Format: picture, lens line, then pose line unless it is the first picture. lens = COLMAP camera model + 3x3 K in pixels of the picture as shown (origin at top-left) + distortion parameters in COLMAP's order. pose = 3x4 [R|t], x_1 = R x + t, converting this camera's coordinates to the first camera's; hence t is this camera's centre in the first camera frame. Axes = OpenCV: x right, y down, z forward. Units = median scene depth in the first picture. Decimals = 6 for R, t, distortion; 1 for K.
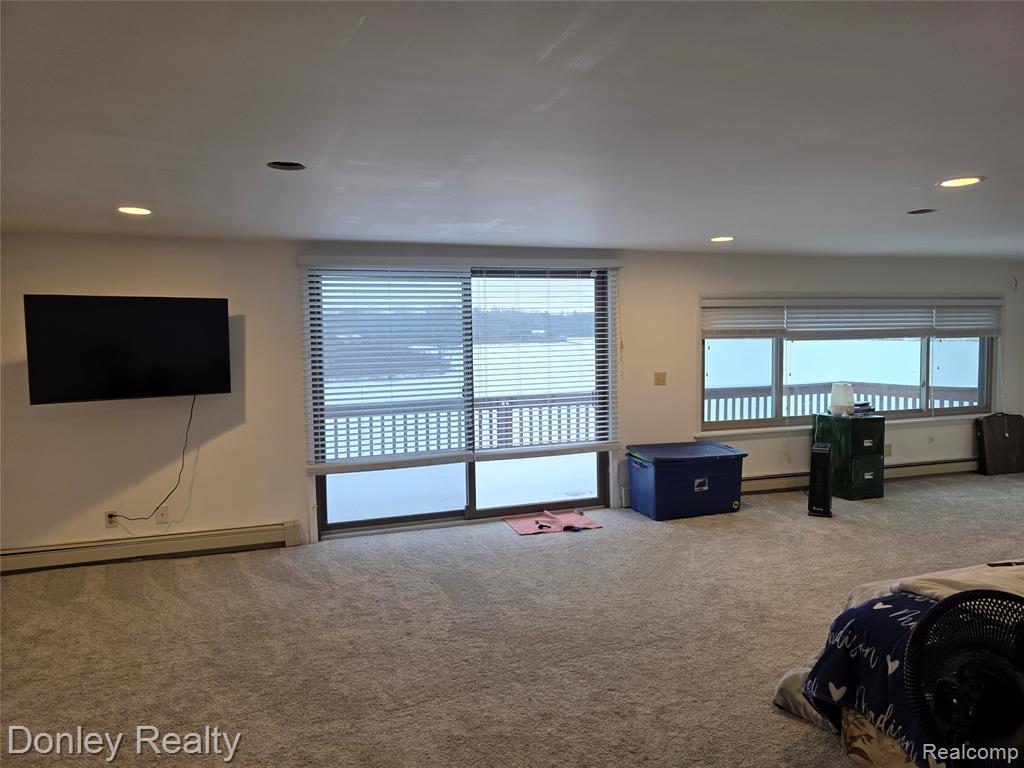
lens RADIAL K [[685.3, 0, 516.3], [0, 685.3, 384.5], [0, 0, 1]] dist [0.058281, -0.054169]
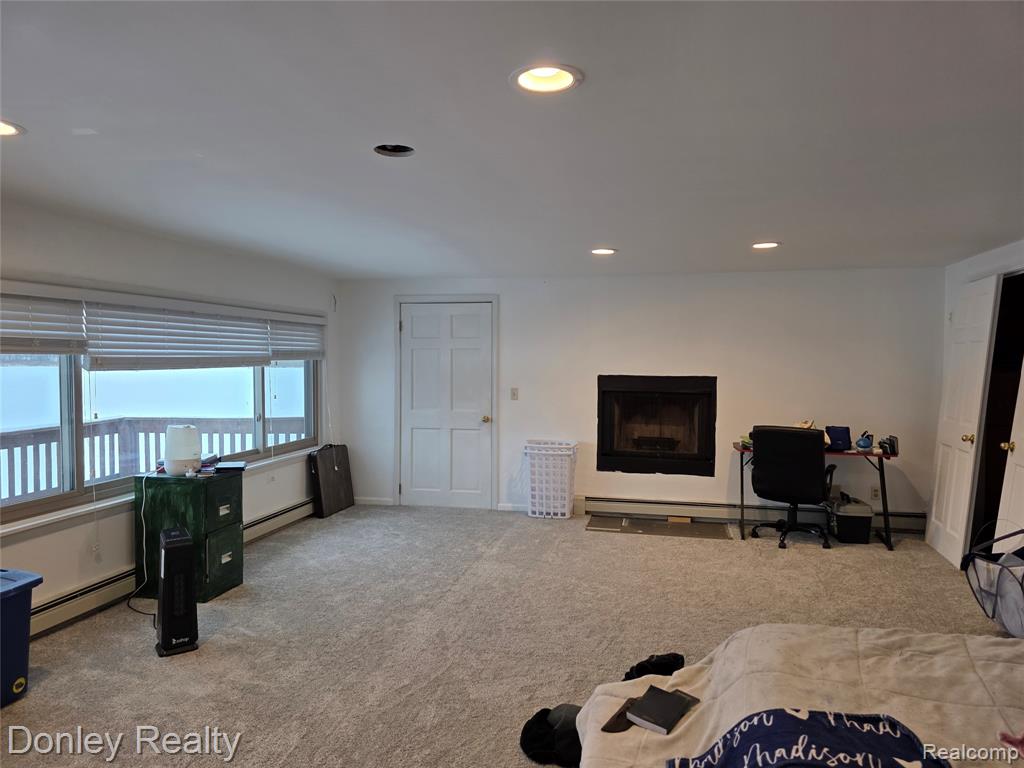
lens RADIAL K [[685.3, 0, 516.3], [0, 685.3, 384.5], [0, 0, 1]] dist [0.058281, -0.054169]
pose [[0.512000, -0.016065, 0.858835, 0.063950], [0.046288, 0.998888, -0.008911, -0.019176], [-0.857737, 0.044316, 0.512175, 0.368053]]
